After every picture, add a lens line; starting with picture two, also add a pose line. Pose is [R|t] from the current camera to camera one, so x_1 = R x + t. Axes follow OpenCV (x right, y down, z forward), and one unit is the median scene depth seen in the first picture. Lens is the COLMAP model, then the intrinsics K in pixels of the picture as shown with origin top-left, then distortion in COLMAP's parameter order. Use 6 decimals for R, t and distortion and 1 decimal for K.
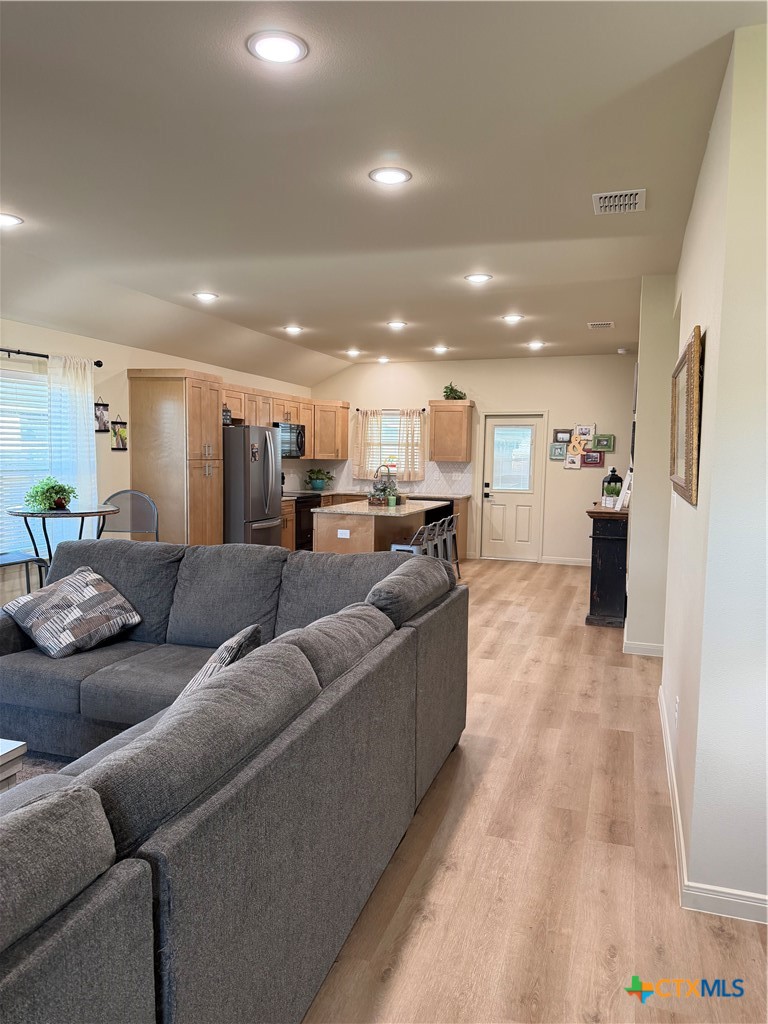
lens RADIAL K [[720.8, 0, 387.5], [0, 720.8, 513.4], [0, 0, 1]] dist [0.125909, -0.000148]
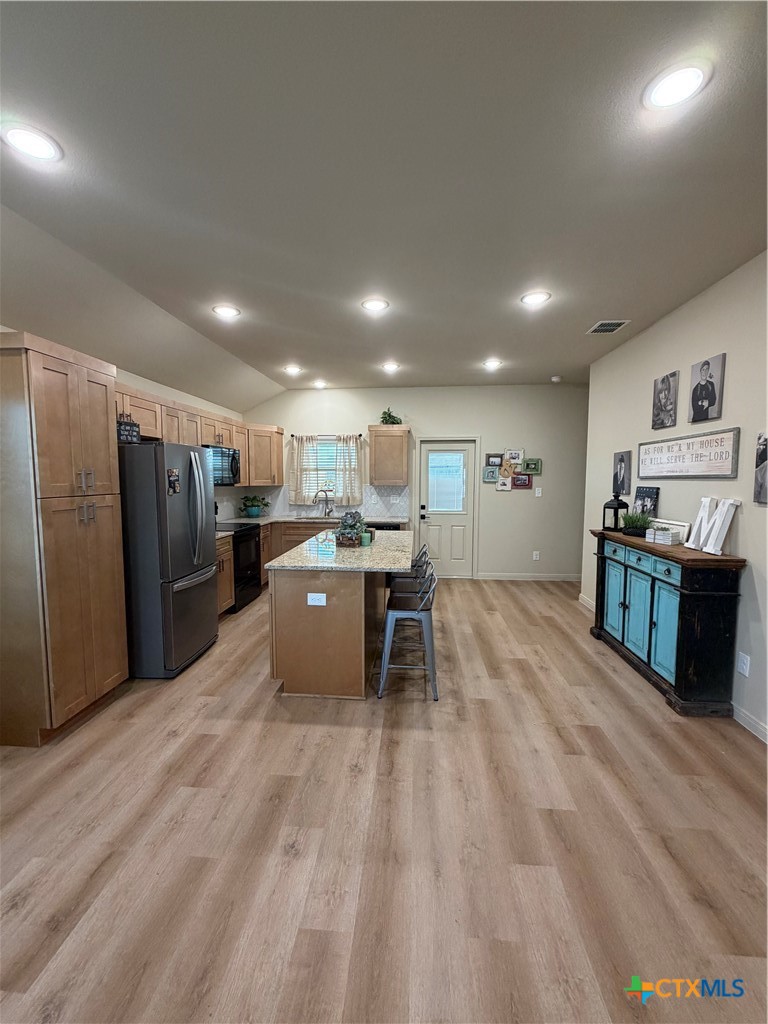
lens RADIAL K [[421.9, 0, 384.0], [0, 421.9, 512.0], [0, 0, 1]] dist [-0.000632, -0.000030]
pose [[0.970534, -0.035600, 0.238320, -0.065742], [0.035720, 0.999355, 0.003818, -0.038056], [-0.238302, 0.004807, 0.971179, 0.433141]]
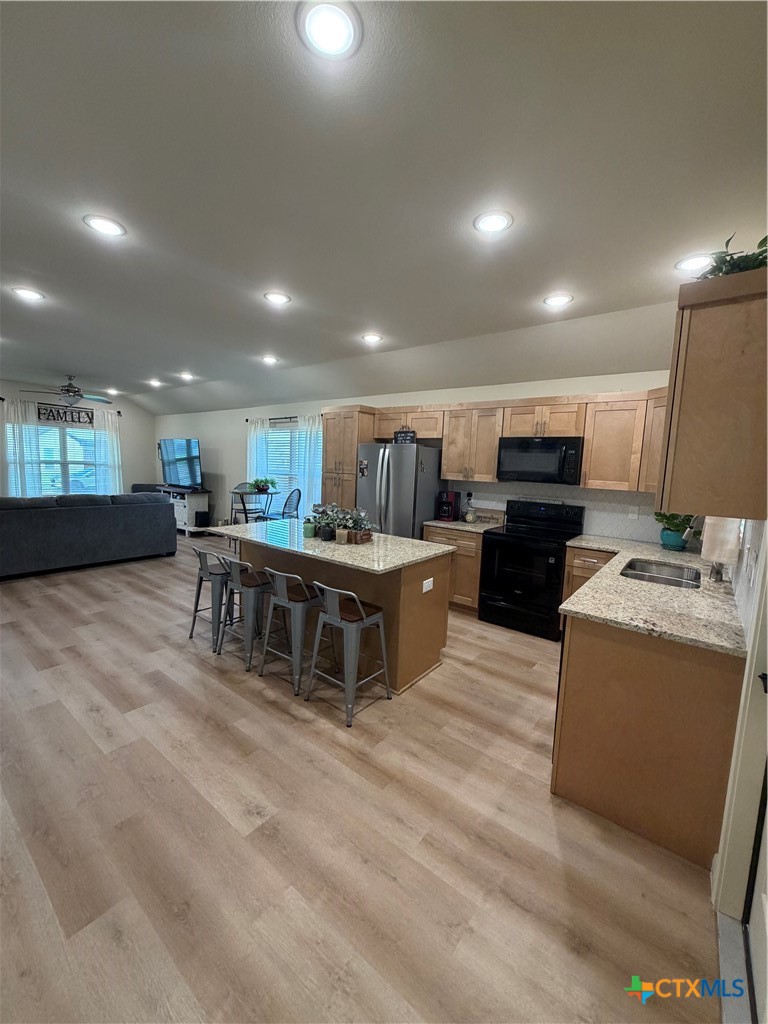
lens RADIAL K [[410.0, 0, 384.7], [0, 410.0, 507.3], [0, 0, 1]] dist [-0.000966, -0.000037]
pose [[-0.332729, 0.071986, -0.940271, 0.299939], [-0.123264, 0.985208, 0.119045, -0.080225], [0.934932, 0.155511, -0.318934, 0.954457]]
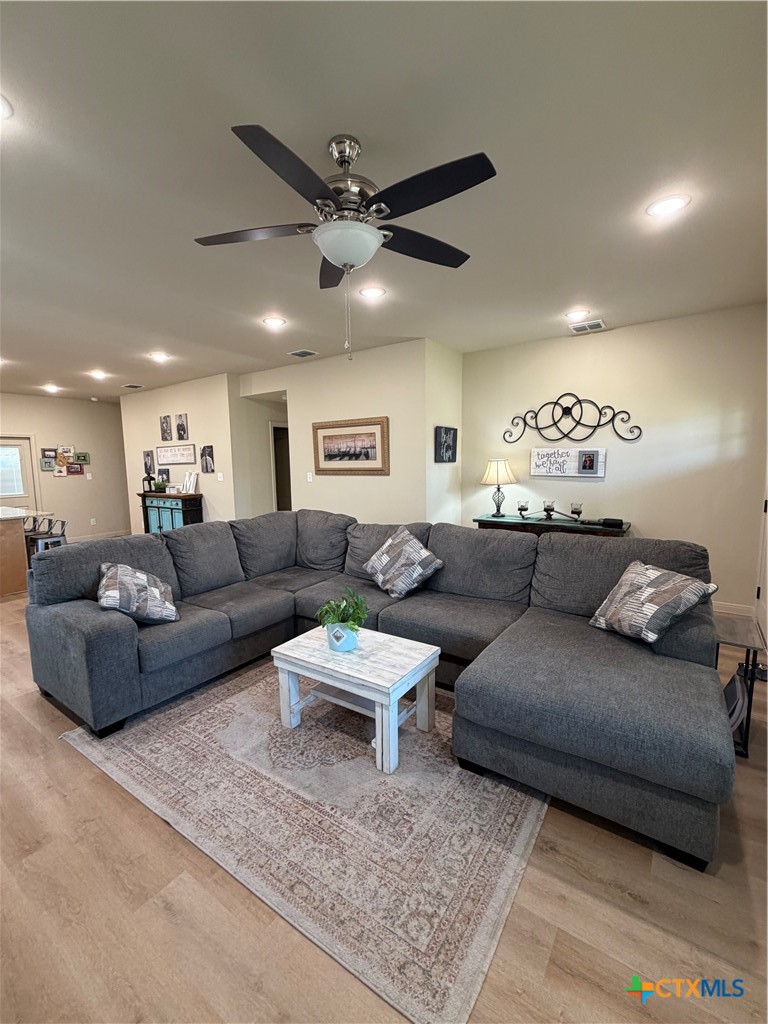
lens RADIAL K [[436.8, 0, 382.2], [0, 436.8, 512.6], [0, 0, 1]] dist [0.000233, -0.000153]
pose [[0.290181, -0.133426, 0.947625, -0.383279], [0.106106, 0.988613, 0.106706, -0.015152], [-0.951071, 0.069585, 0.301034, 0.141031]]
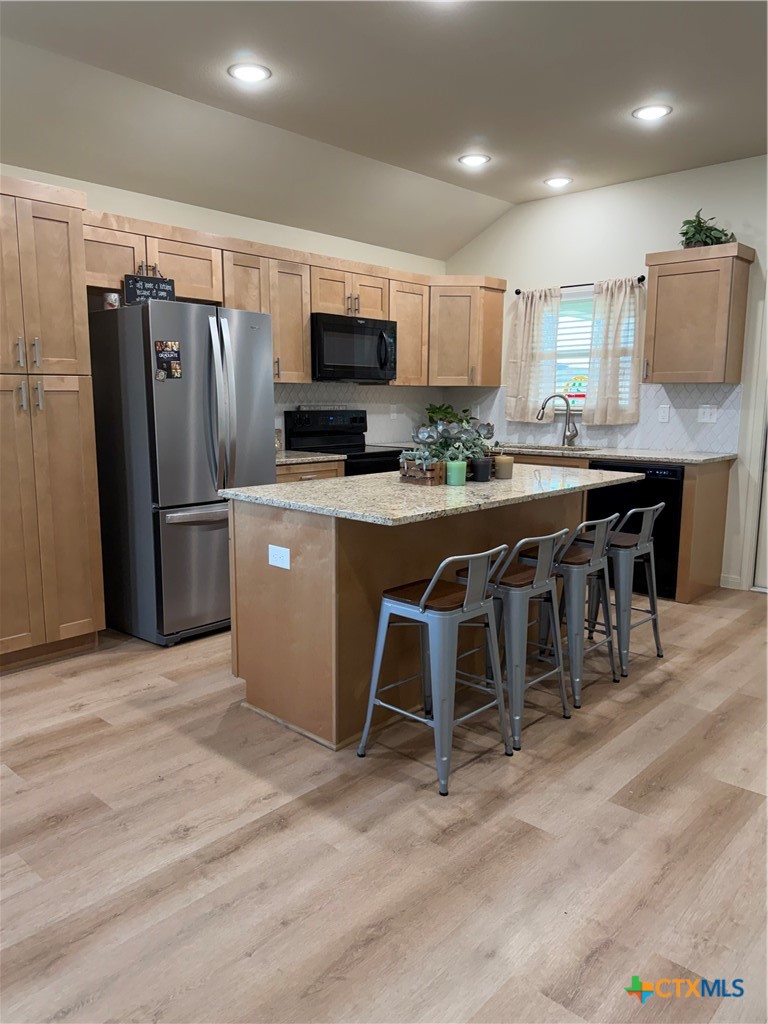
lens RADIAL K [[740.4, 0, 381.1], [0, 740.4, 515.2], [0, 0, 1]] dist [0.099610, -0.160555]
pose [[0.910892, 0.051995, -0.409356, 0.110983], [-0.022660, 0.996836, 0.076190, -0.018846], [0.412022, -0.060125, 0.909188, 0.474062]]
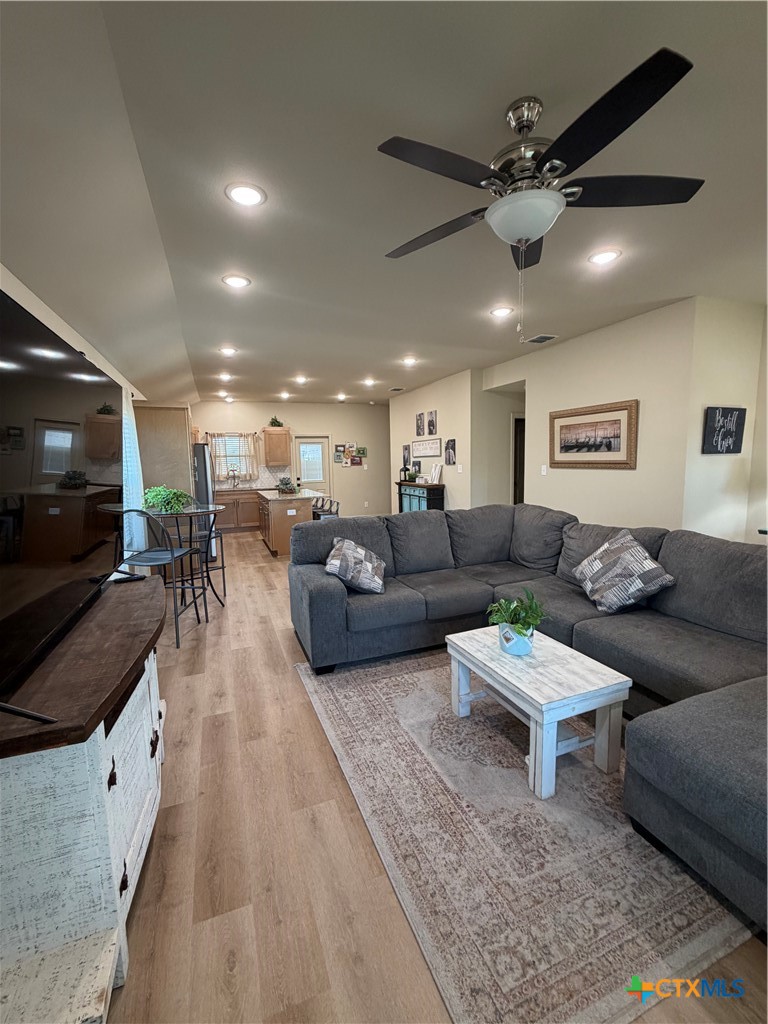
lens RADIAL K [[436.8, 0, 382.2], [0, 436.8, 512.6], [0, 0, 1]] dist [0.000233, -0.000153]
pose [[0.774108, -0.109903, 0.623441, -0.358085], [0.089154, 0.993926, 0.064514, -0.010421], [-0.626745, 0.005641, 0.779204, 0.103852]]
